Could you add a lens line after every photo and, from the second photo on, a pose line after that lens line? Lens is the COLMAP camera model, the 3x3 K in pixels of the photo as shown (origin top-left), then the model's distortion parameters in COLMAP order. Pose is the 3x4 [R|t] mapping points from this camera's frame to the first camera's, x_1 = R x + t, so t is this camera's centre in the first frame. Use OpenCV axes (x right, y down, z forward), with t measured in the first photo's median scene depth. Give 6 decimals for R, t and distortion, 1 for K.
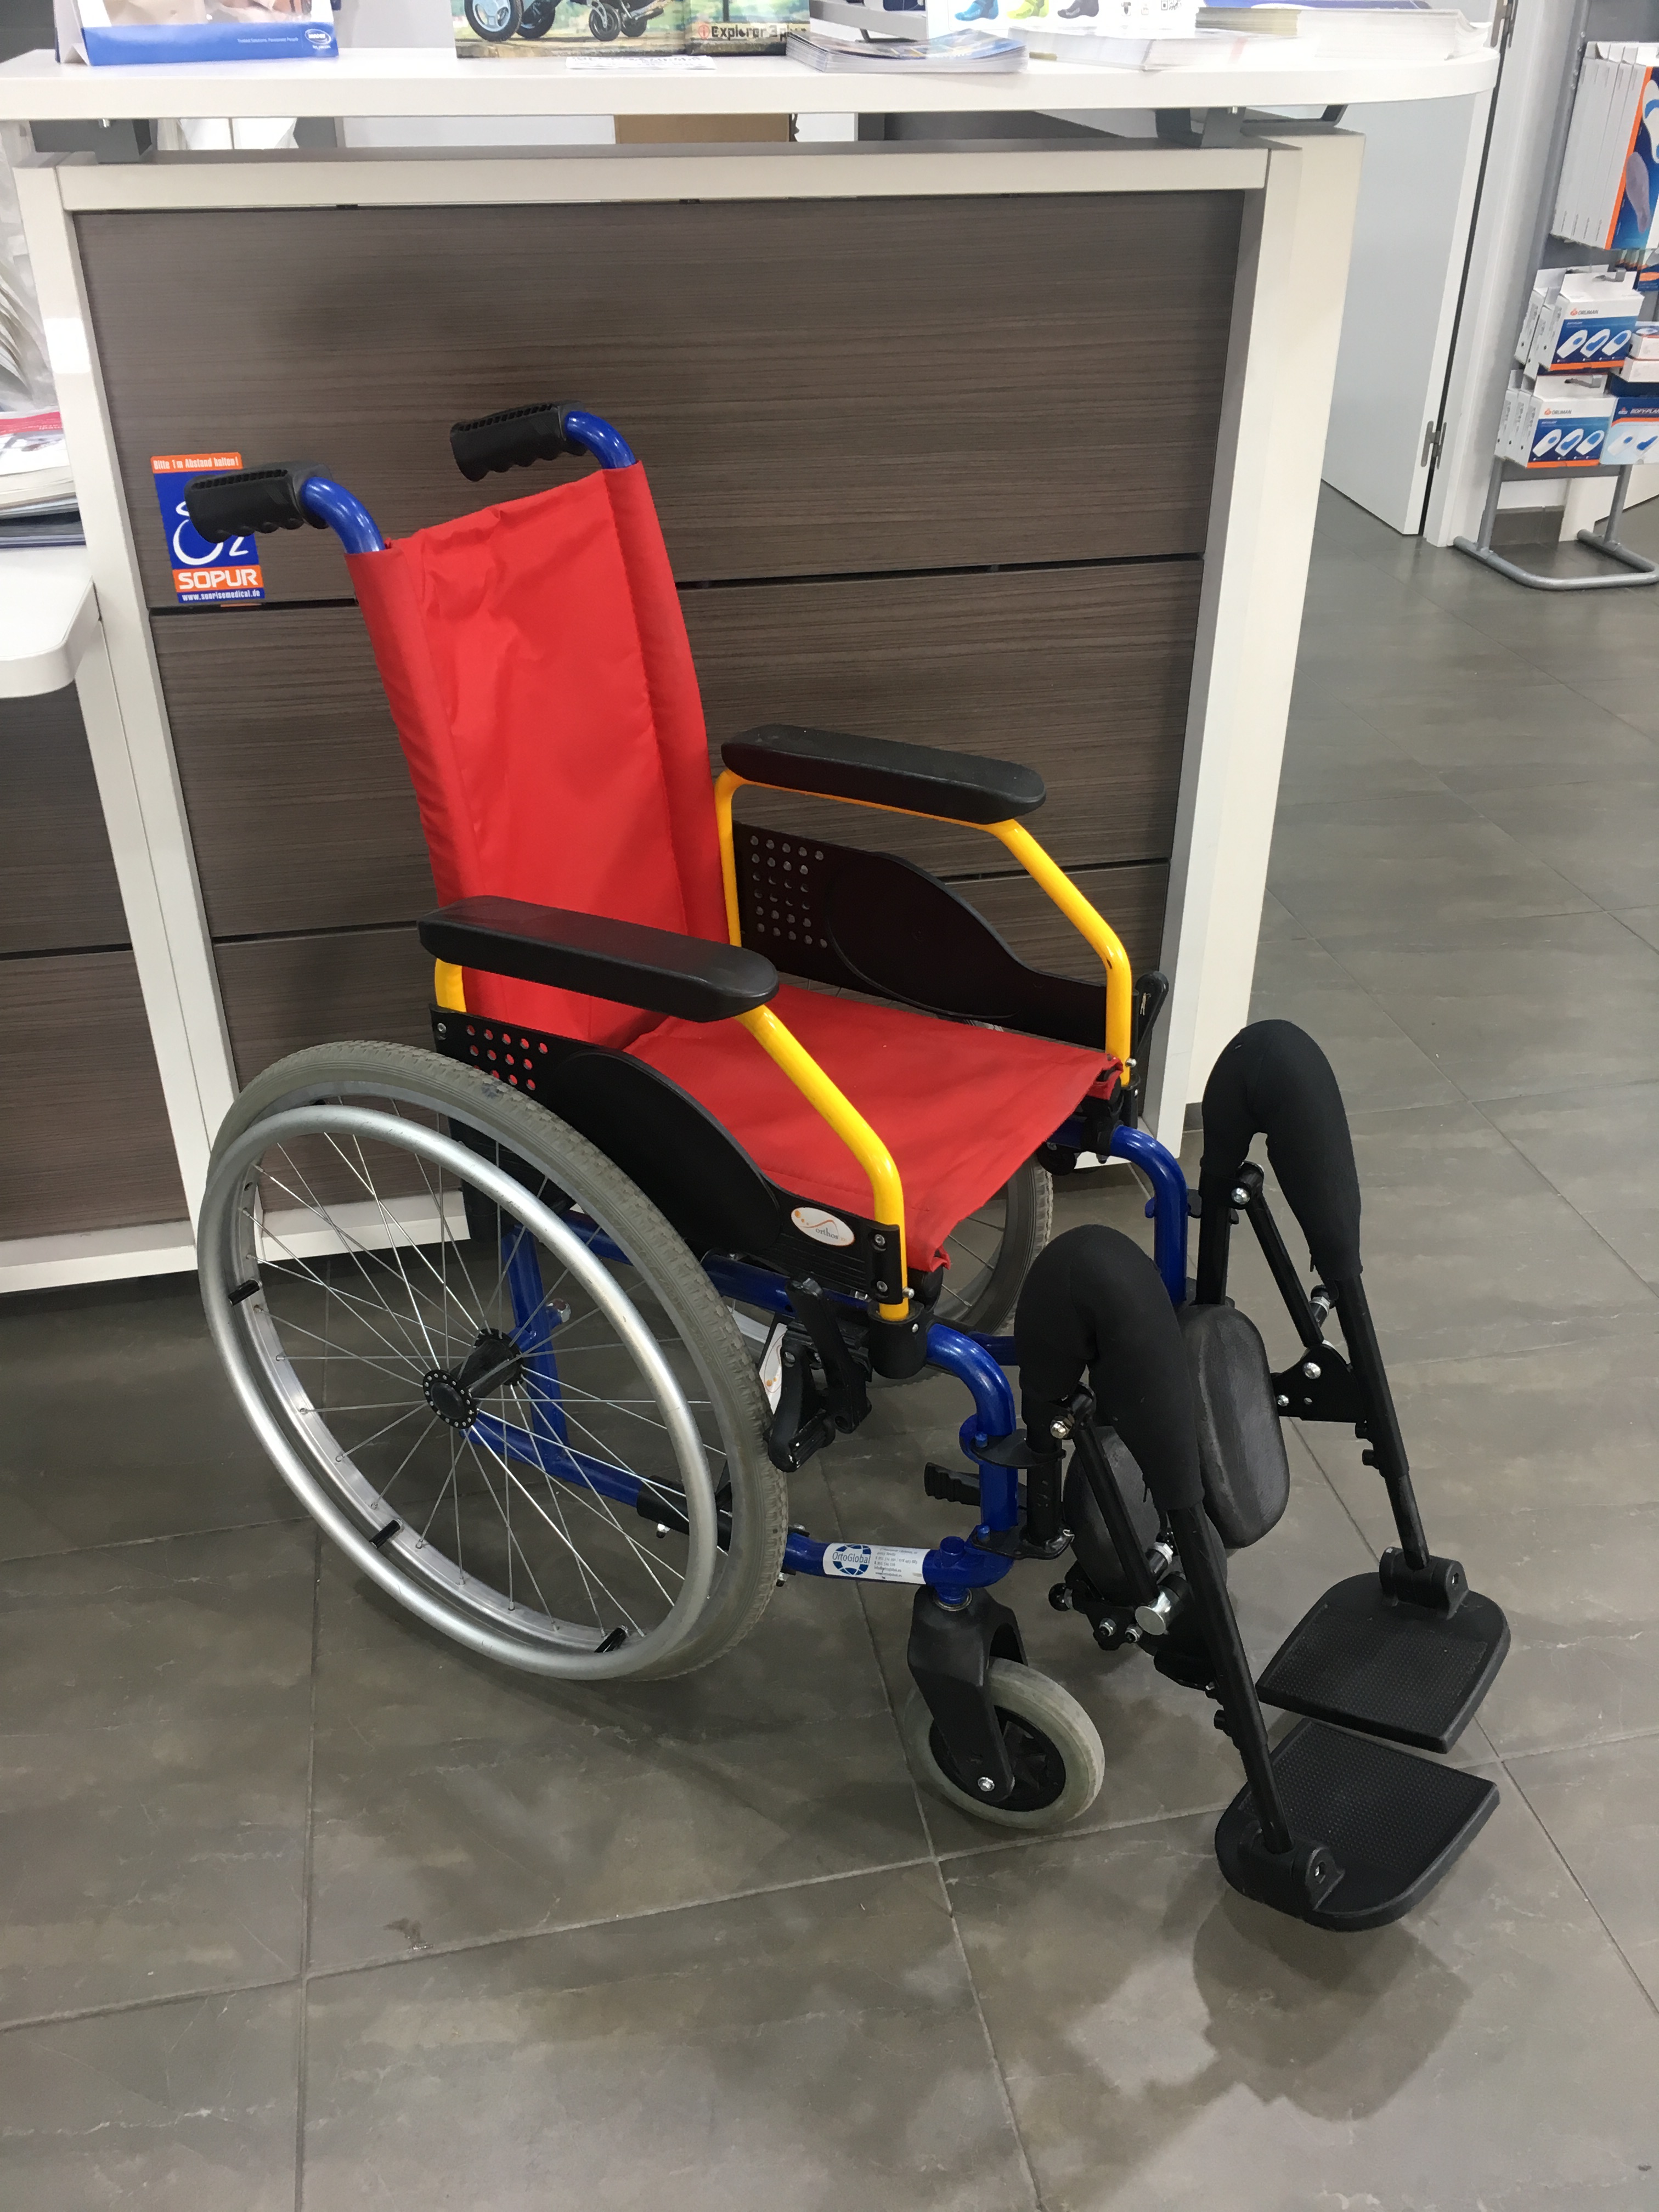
lens RADIAL K [[1921.3, 0, 843.1], [0, 1921.3, 1090.3], [0, 0, 1]] dist [0.076066, -0.118346]
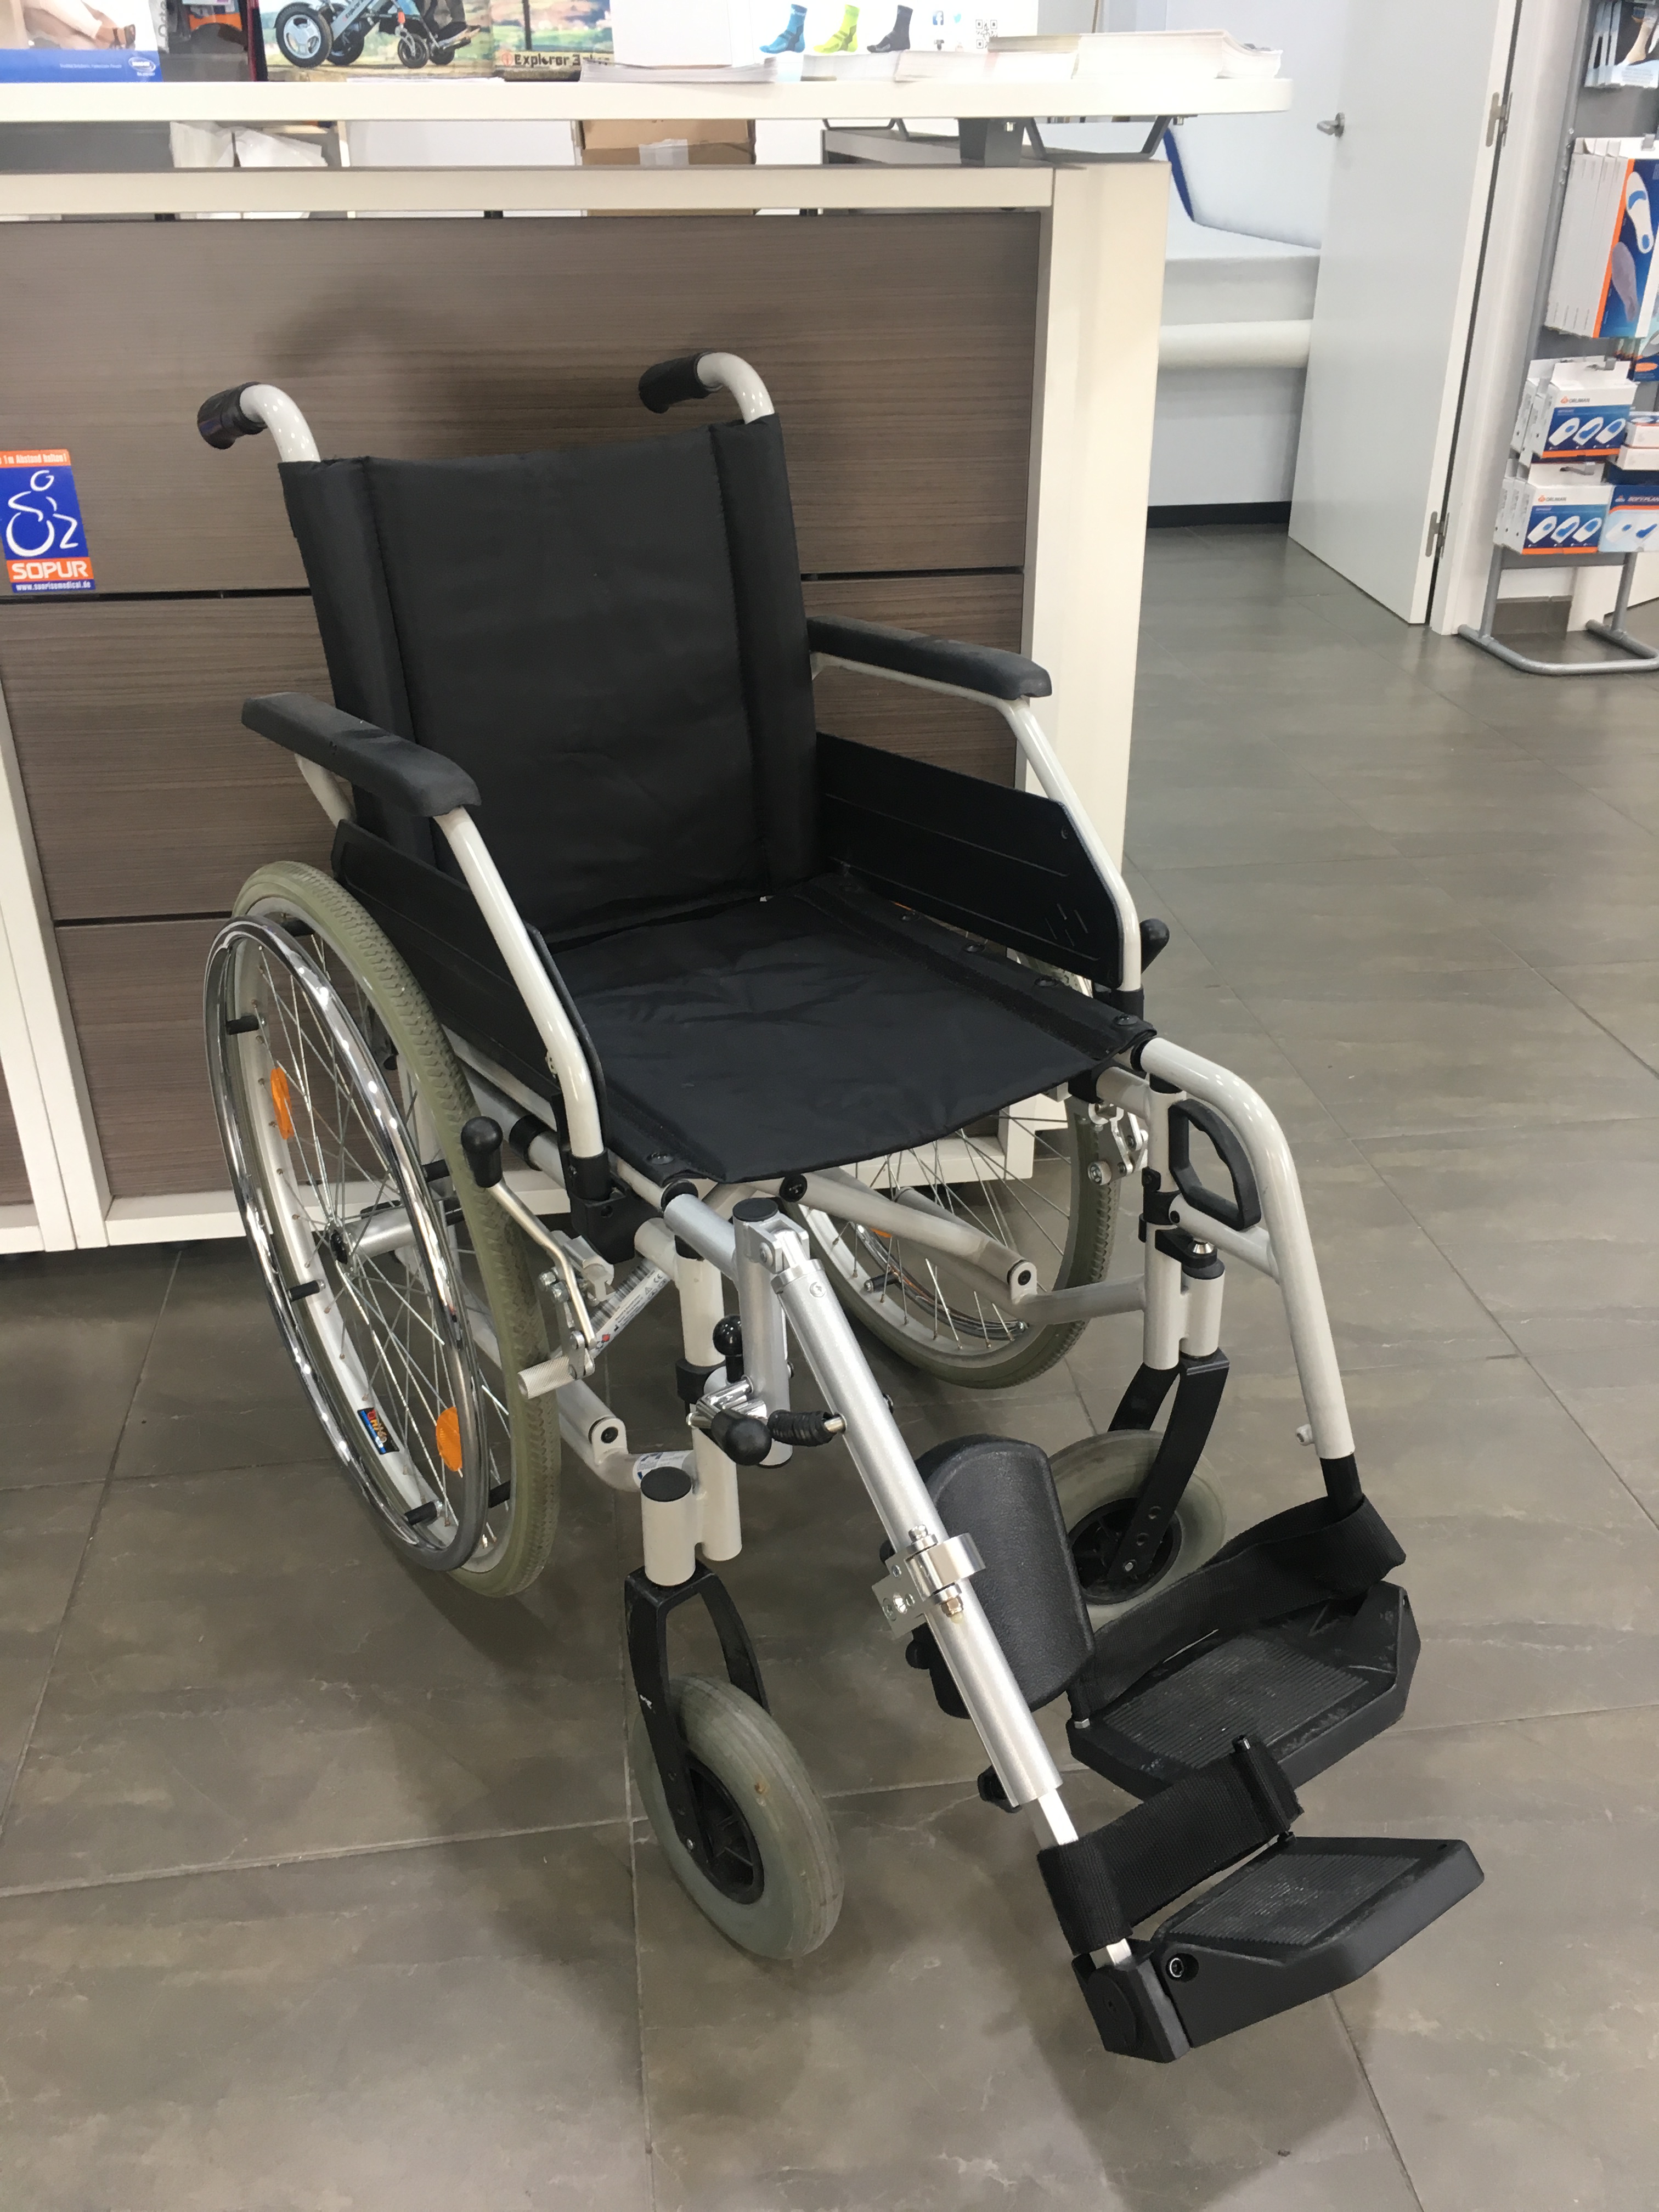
lens RADIAL K [[1921.3, 0, 846.2], [0, 1921.3, 1088.3], [0, 0, 1]] dist [0.076066, -0.118346]
pose [[0.997717, 0.023923, -0.063160, 0.175600], [-0.028005, 0.997521, -0.064552, 0.070136], [0.061459, 0.066174, 0.995914, -0.004285]]
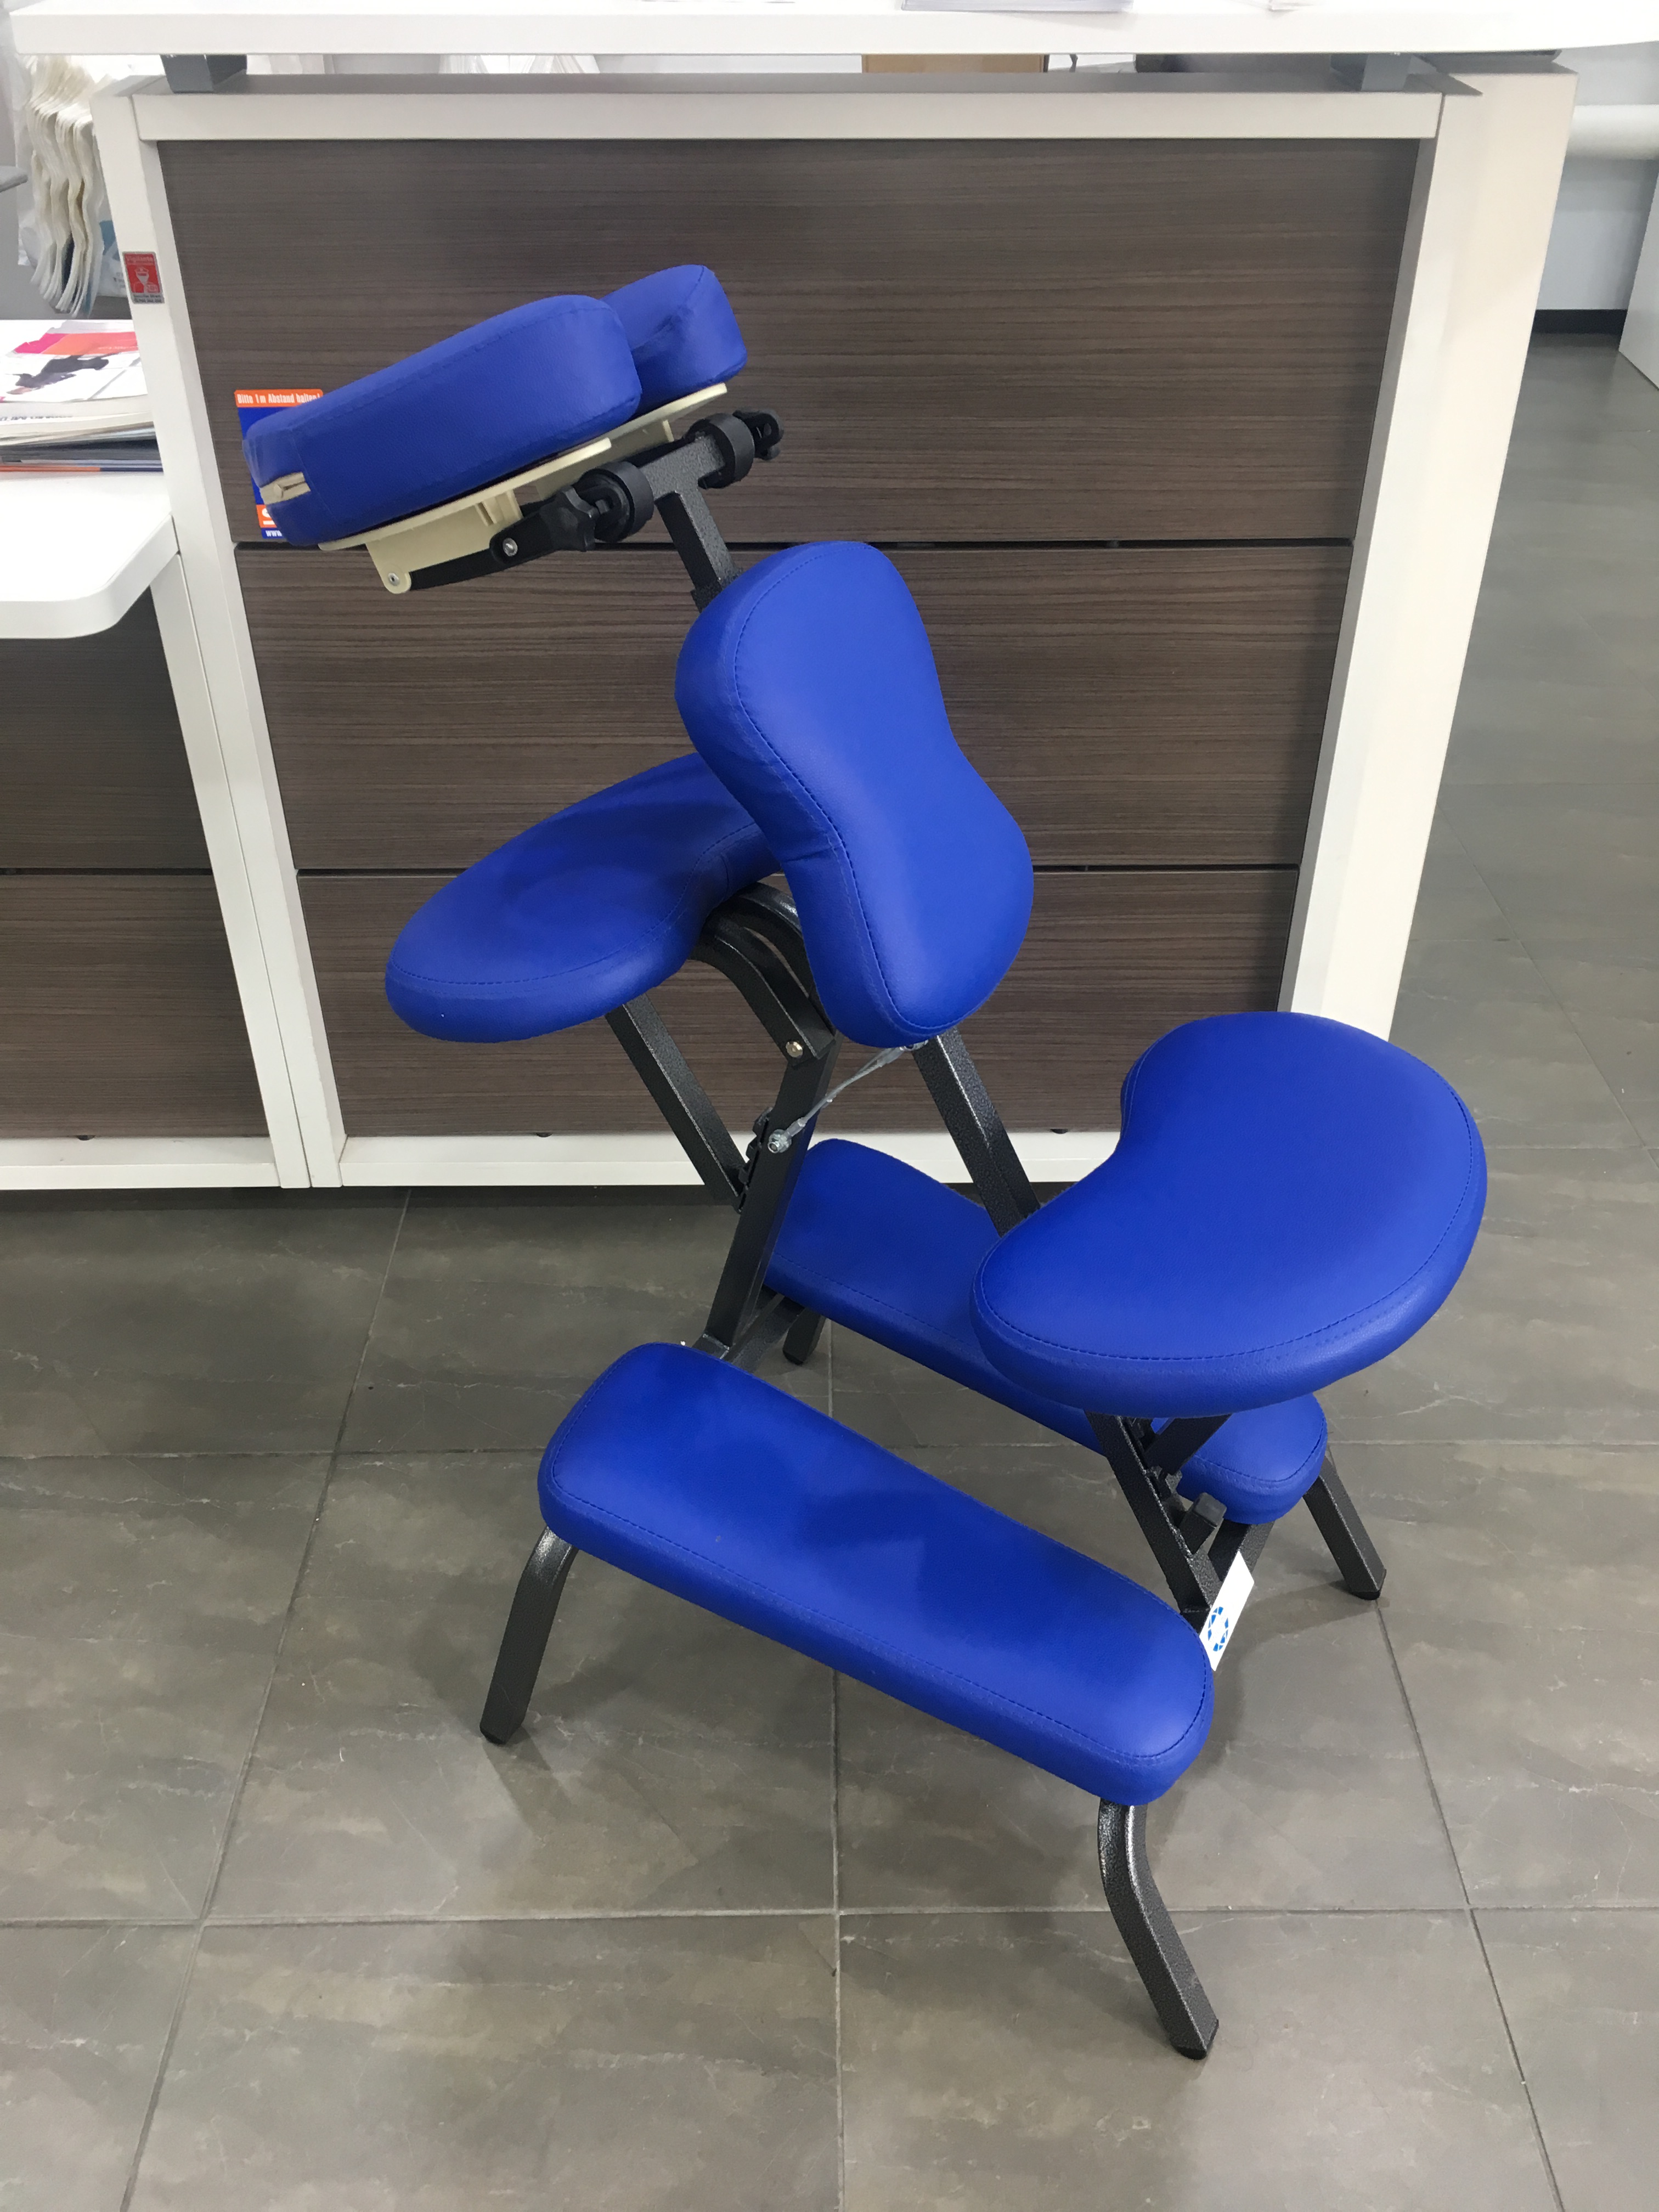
lens RADIAL K [[1921.3, 0, 836.7], [0, 1921.3, 1093.6], [0, 0, 1]] dist [0.076066, -0.118346]
pose [[0.980362, 0.107682, -0.165212, 0.136008], [-0.096570, 0.992579, 0.073899, -0.068317], [0.171943, -0.056493, 0.983486, 0.055781]]
